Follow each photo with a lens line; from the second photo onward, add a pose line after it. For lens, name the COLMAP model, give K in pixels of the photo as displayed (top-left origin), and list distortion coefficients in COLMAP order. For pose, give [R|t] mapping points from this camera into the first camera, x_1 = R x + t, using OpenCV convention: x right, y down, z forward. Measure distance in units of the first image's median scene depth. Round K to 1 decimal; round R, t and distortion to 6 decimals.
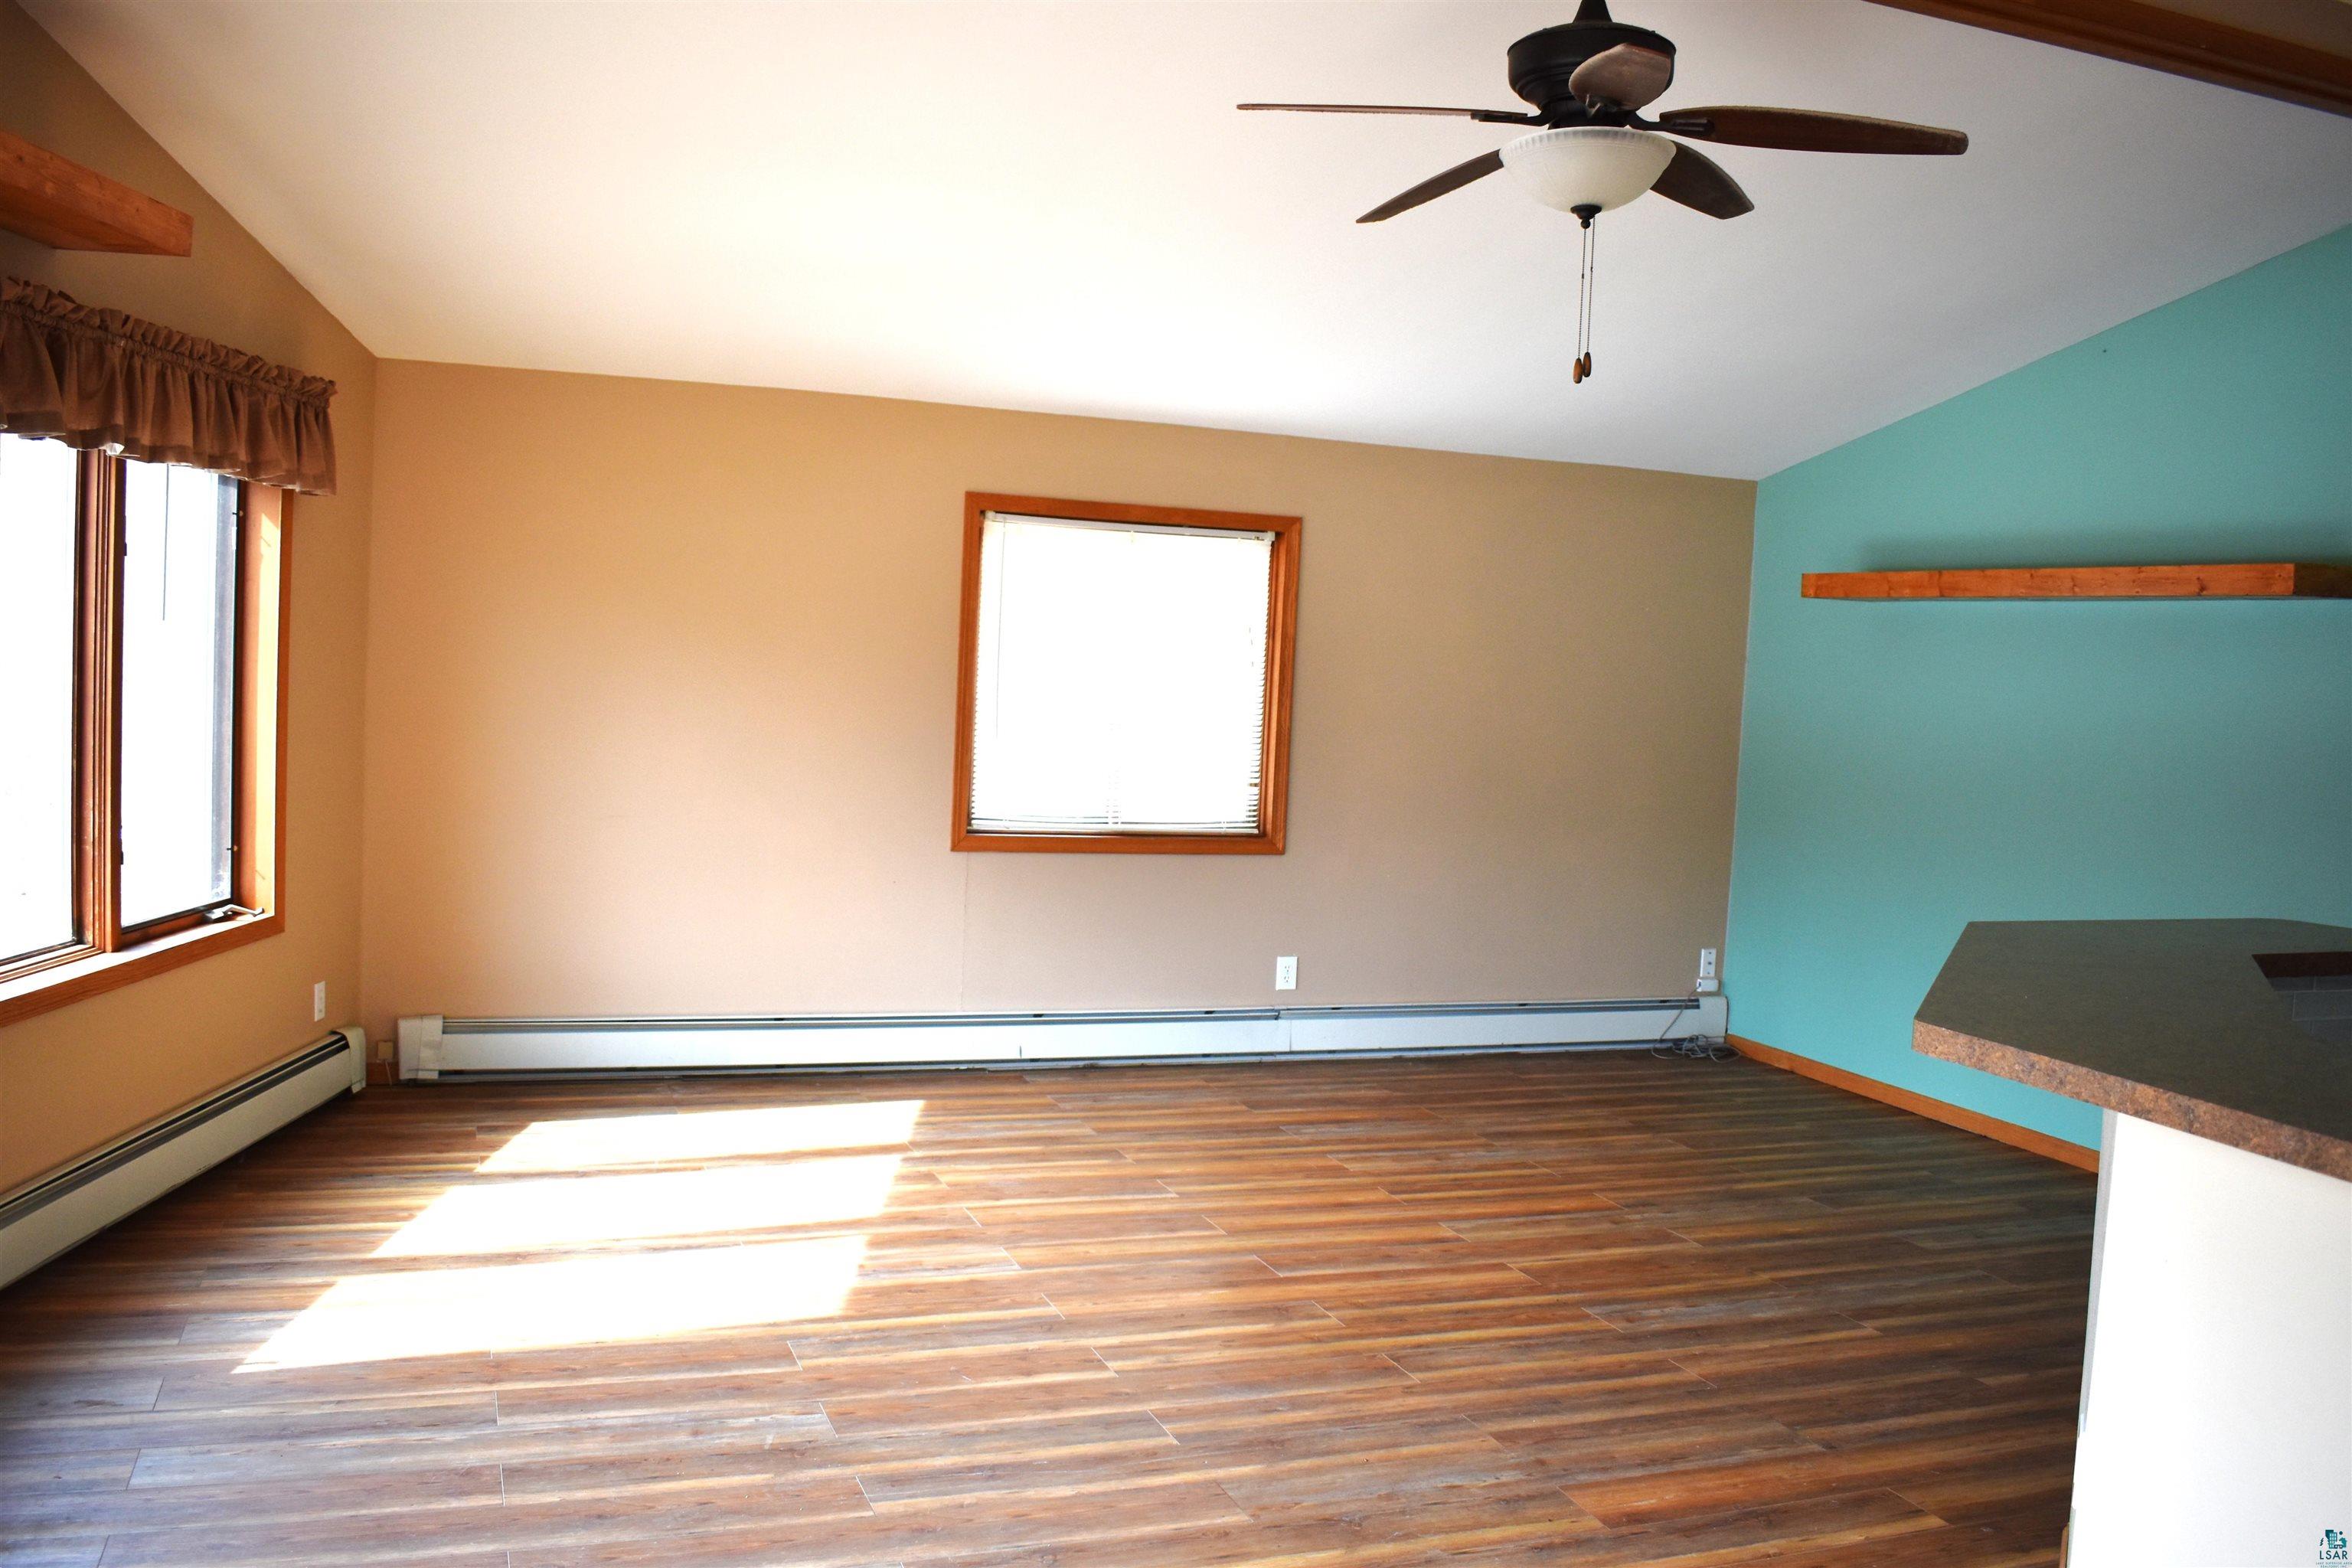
lens RADIAL K [[1962.2, 0, 1166.1], [0, 1962.2, 784.4], [0, 0, 1]] dist [-0.102548, 0.003210]
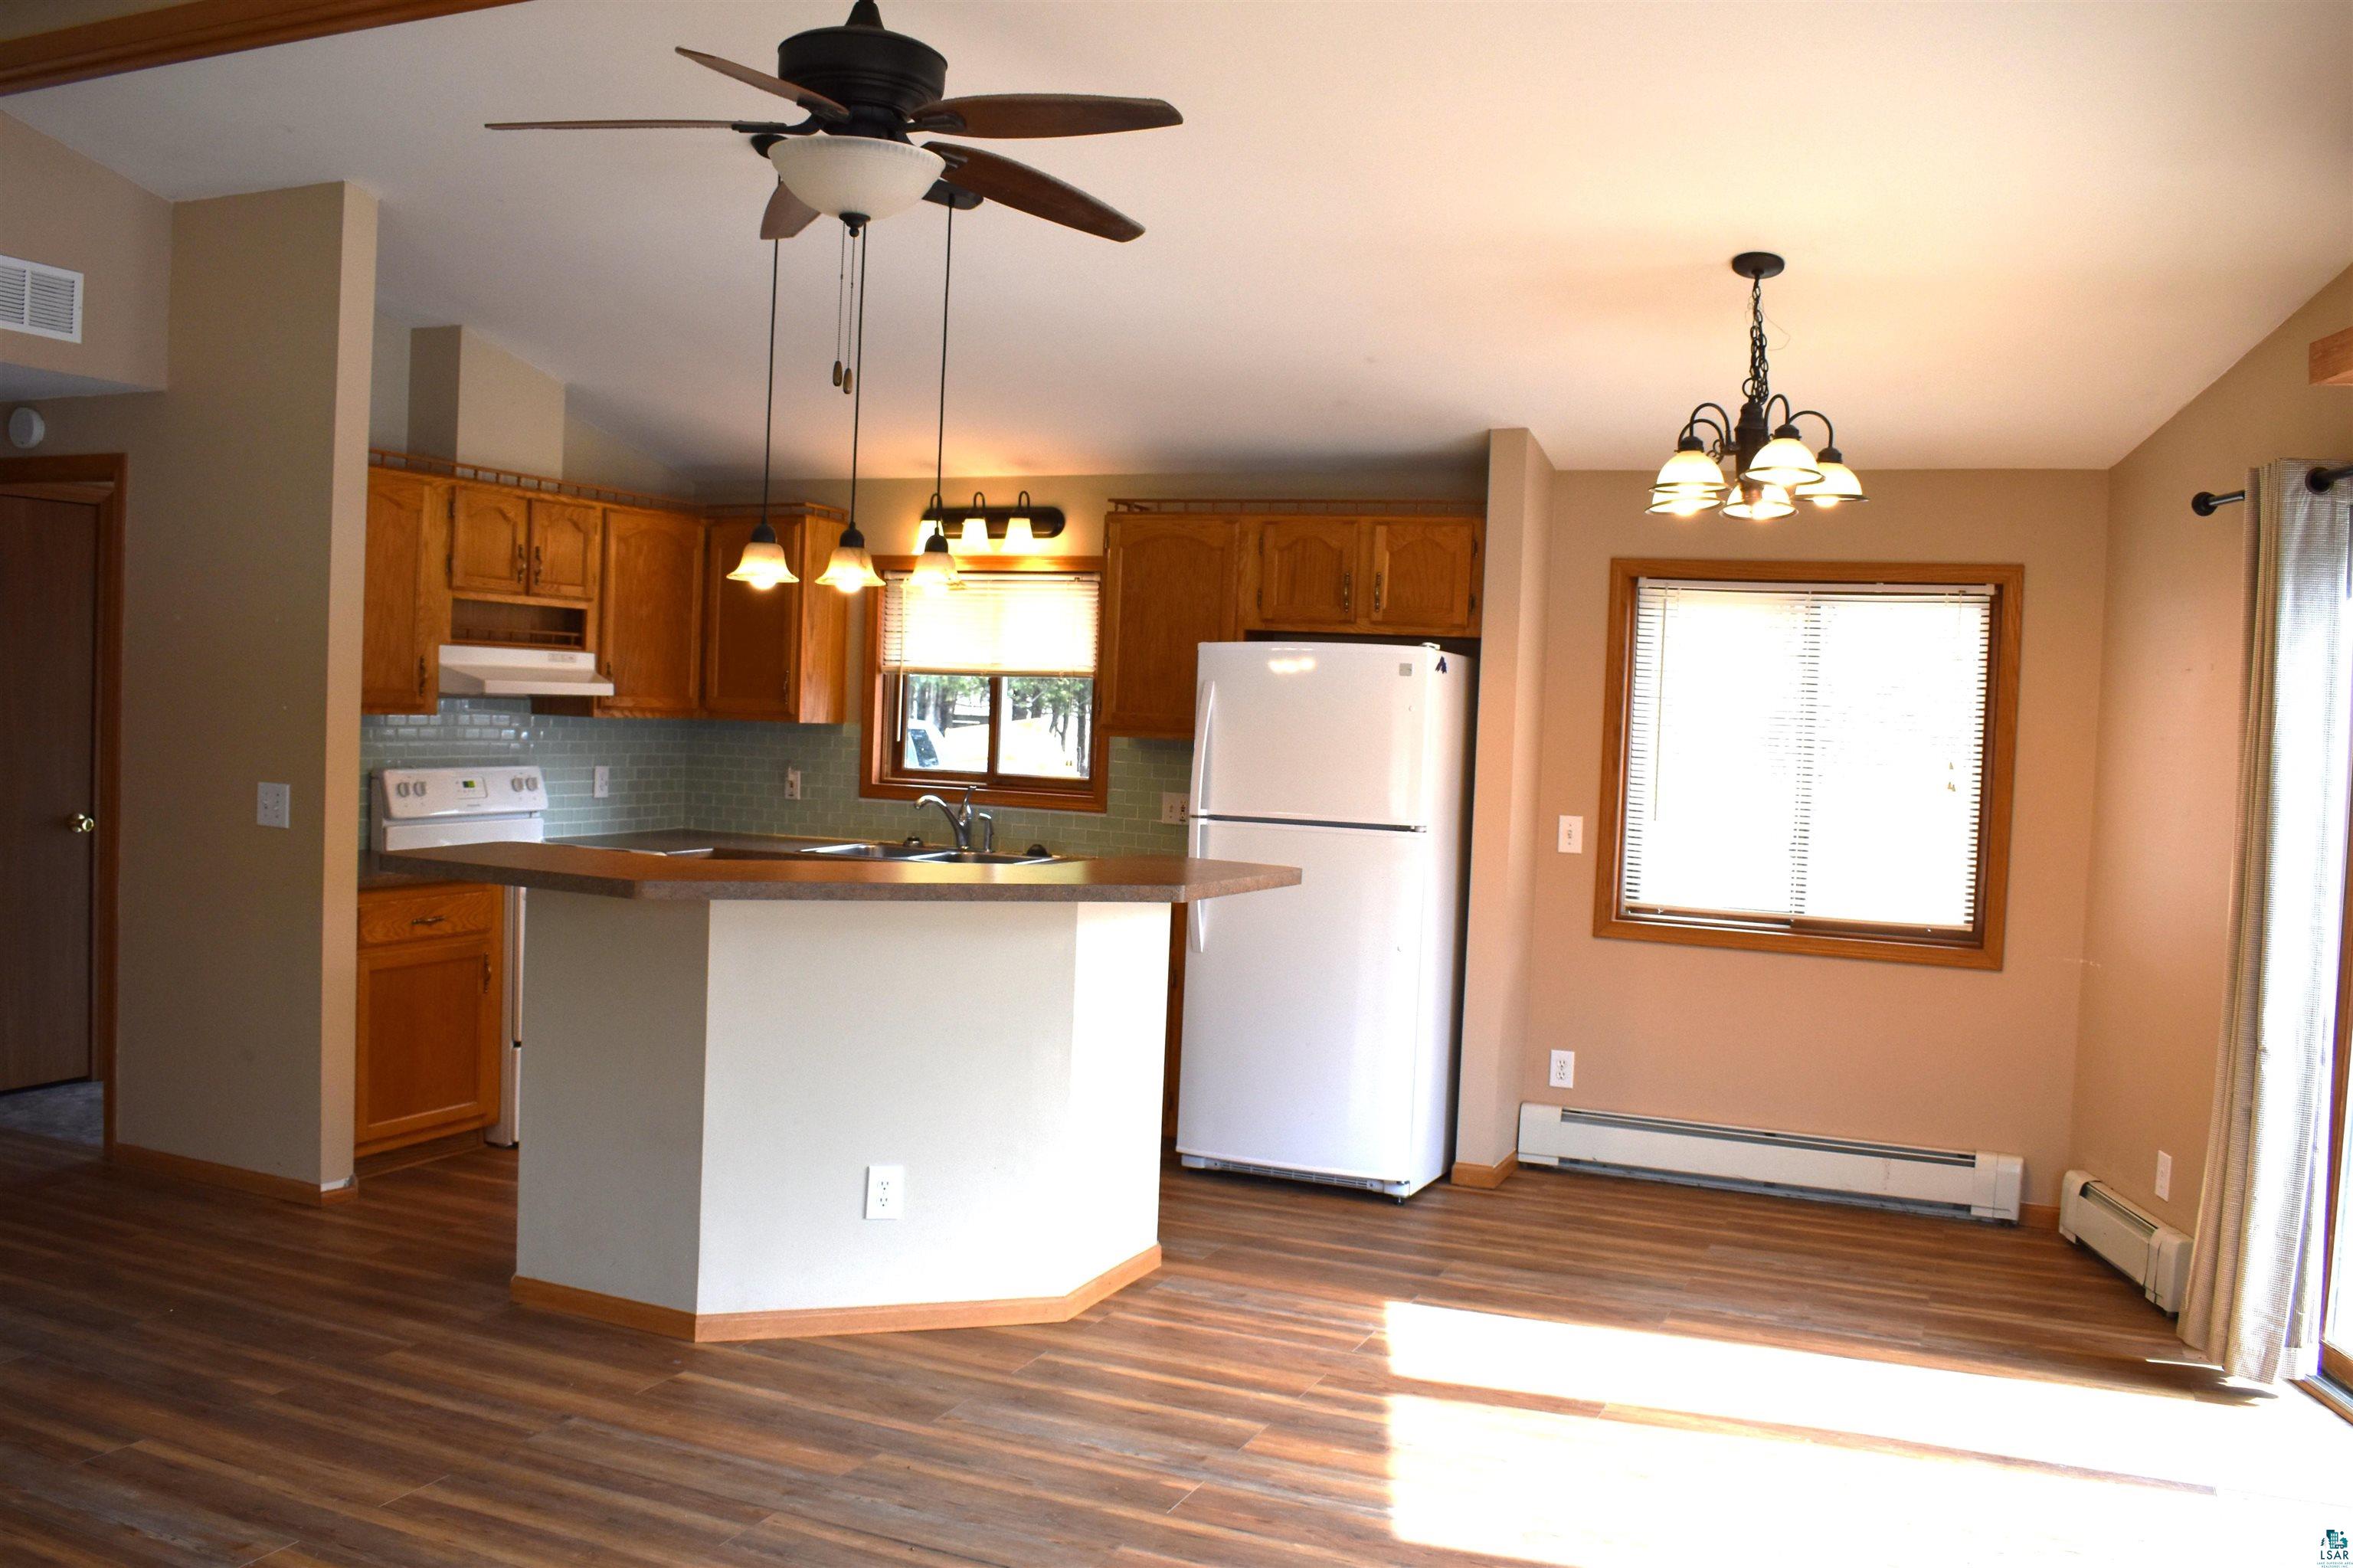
lens RADIAL K [[1963.1, 0, 1166.6], [0, 1963.1, 784.4], [0, 0, 1]] dist [-0.102548, 0.003210]
pose [[-0.712498, -0.102103, 0.694206, -0.406718], [-0.030458, 0.992924, 0.114778, -0.085655], [-0.701013, 0.060636, -0.710566, 1.073597]]
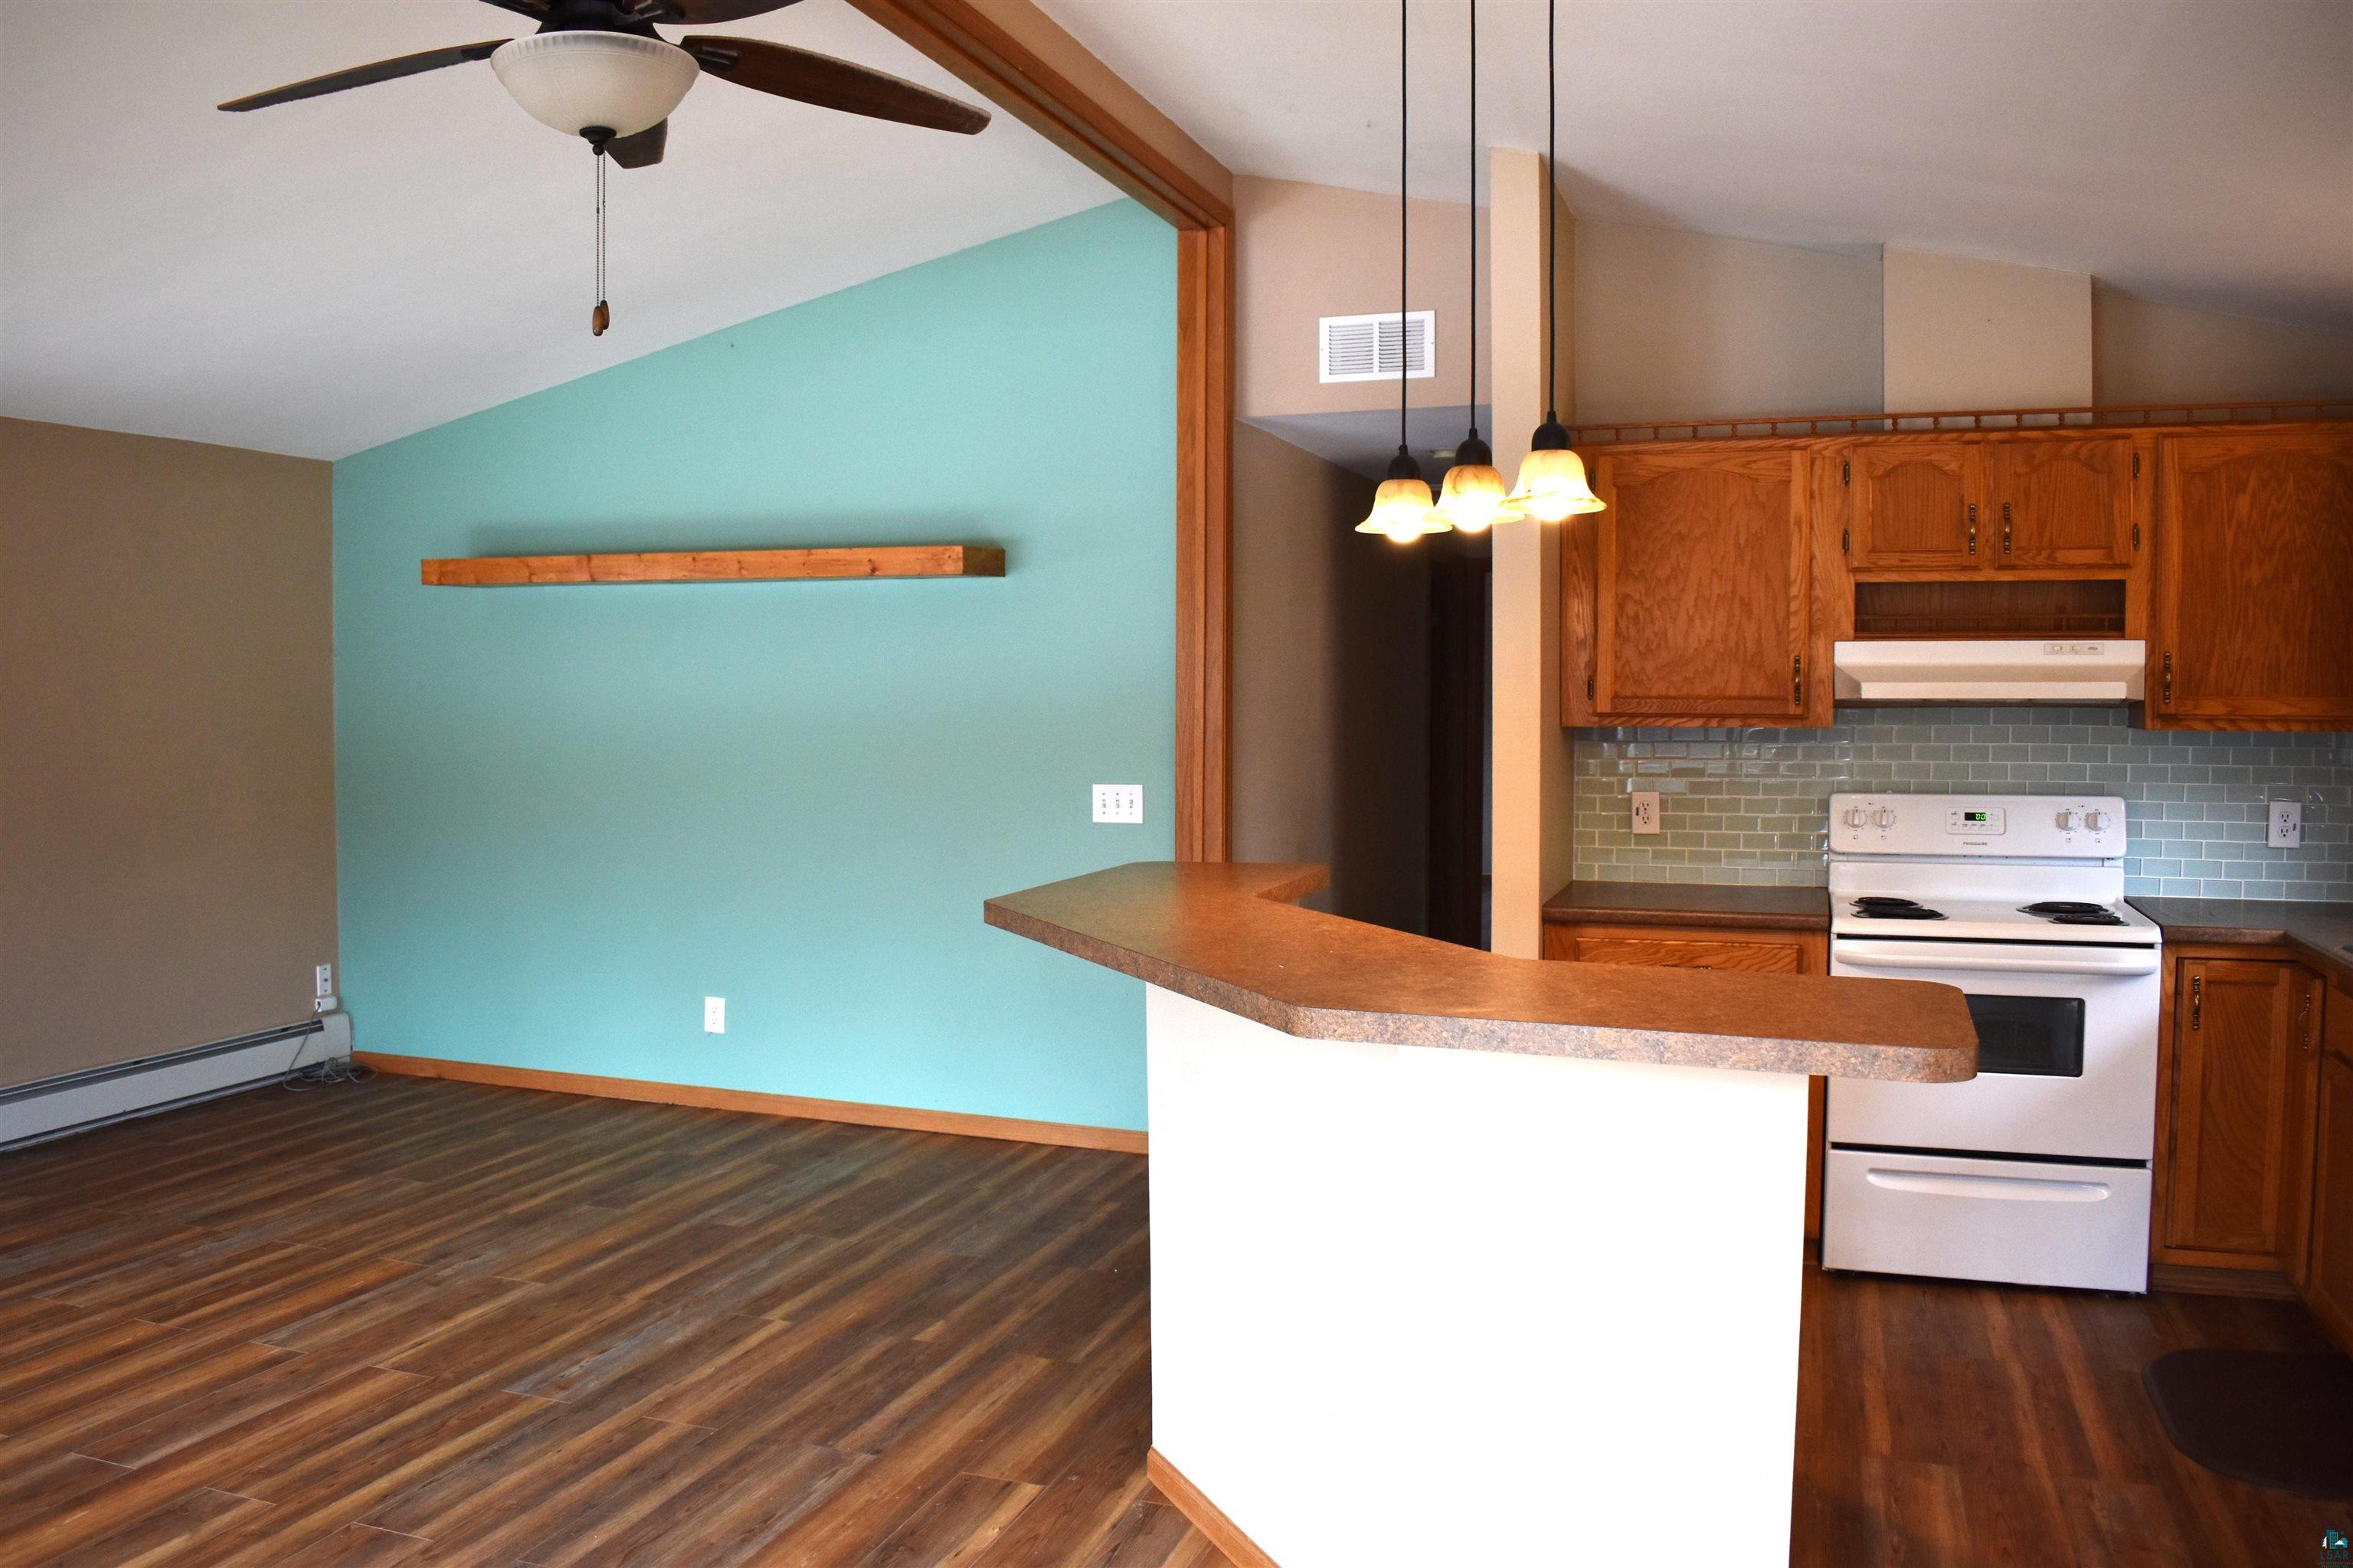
lens RADIAL K [[1839.0, 0, 1176.5], [0, 1839.0, 784.0], [0, 0, 1]] dist [-0.091019, 0.005115]
pose [[0.639270, -0.088134, 0.763915, -0.168226], [0.077004, 0.995754, 0.050442, -0.020710], [-0.765117, 0.026578, 0.643342, 0.200762]]
